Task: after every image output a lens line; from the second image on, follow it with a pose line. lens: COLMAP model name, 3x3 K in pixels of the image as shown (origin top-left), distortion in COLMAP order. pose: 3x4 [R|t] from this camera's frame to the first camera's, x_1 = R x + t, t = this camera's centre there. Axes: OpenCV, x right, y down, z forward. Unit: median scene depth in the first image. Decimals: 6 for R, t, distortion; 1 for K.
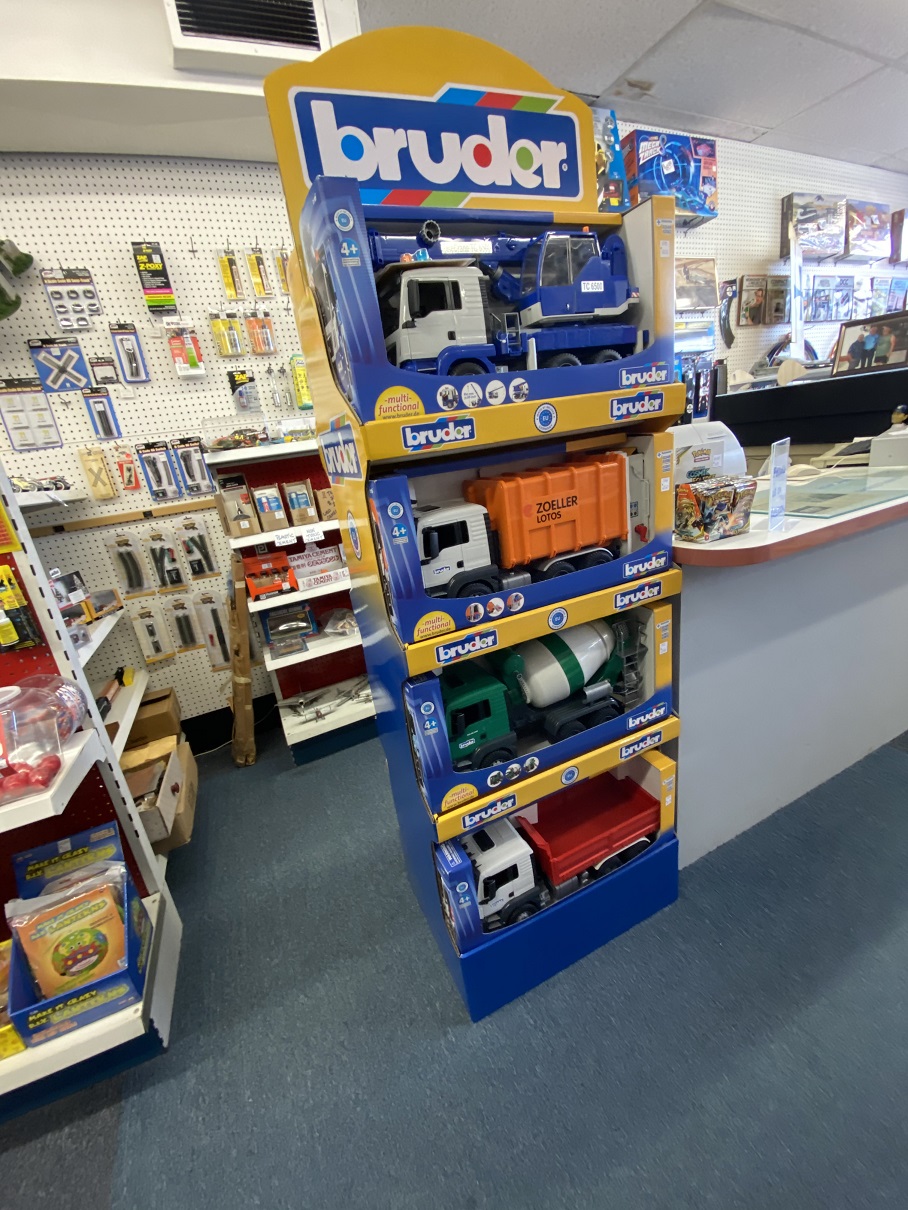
lens RADIAL K [[489.6, 0, 454.0], [0, 489.6, 605.0], [0, 0, 1]] dist [0.001021, 0.000144]
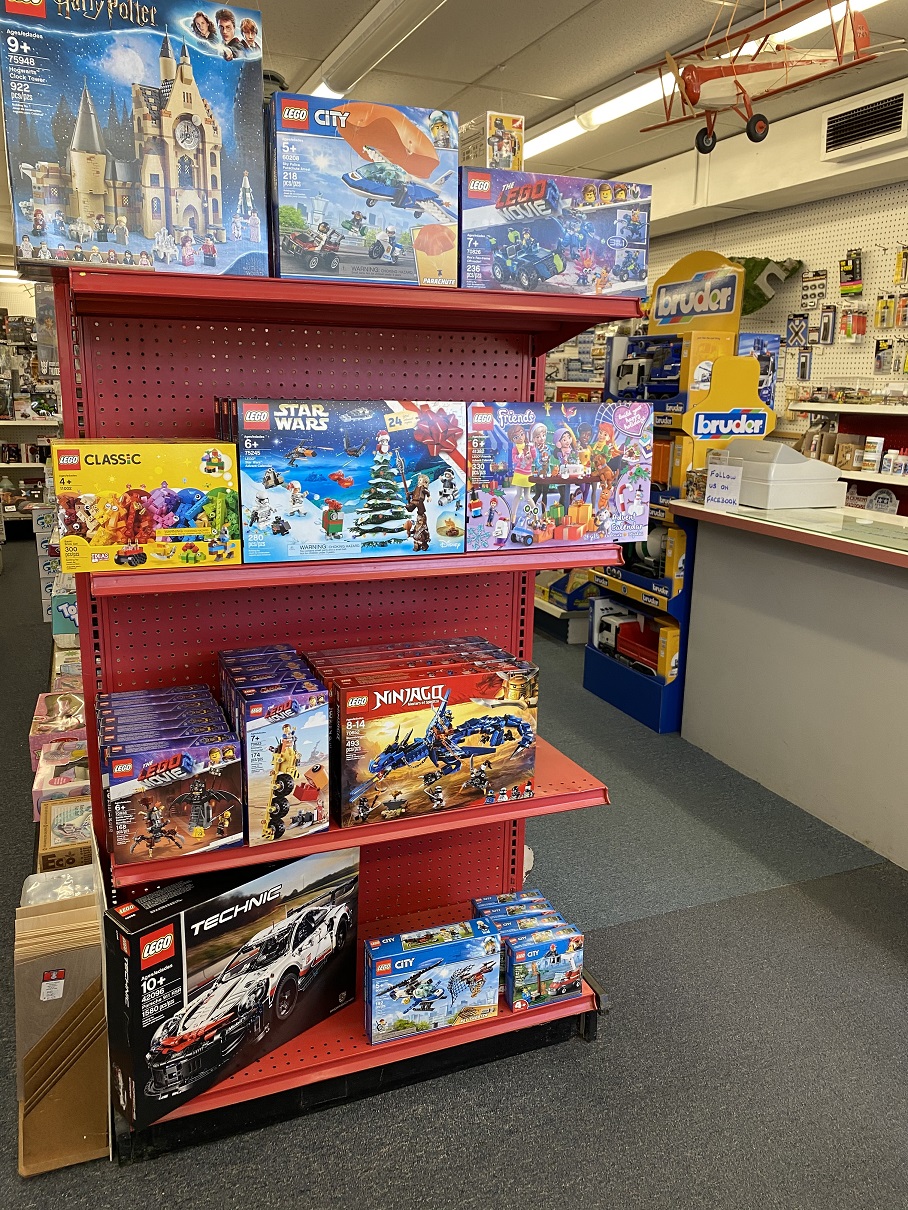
lens RADIAL K [[963.7, 0, 454.0], [0, 963.7, 605.0], [0, 0, 1]] dist [0.001566, 0.000883]
pose [[-0.044811, 0.361383, -0.931340, 2.287134], [-0.332716, 0.873653, 0.355008, -0.451600], [0.941962, 0.325780, 0.081089, 0.042398]]
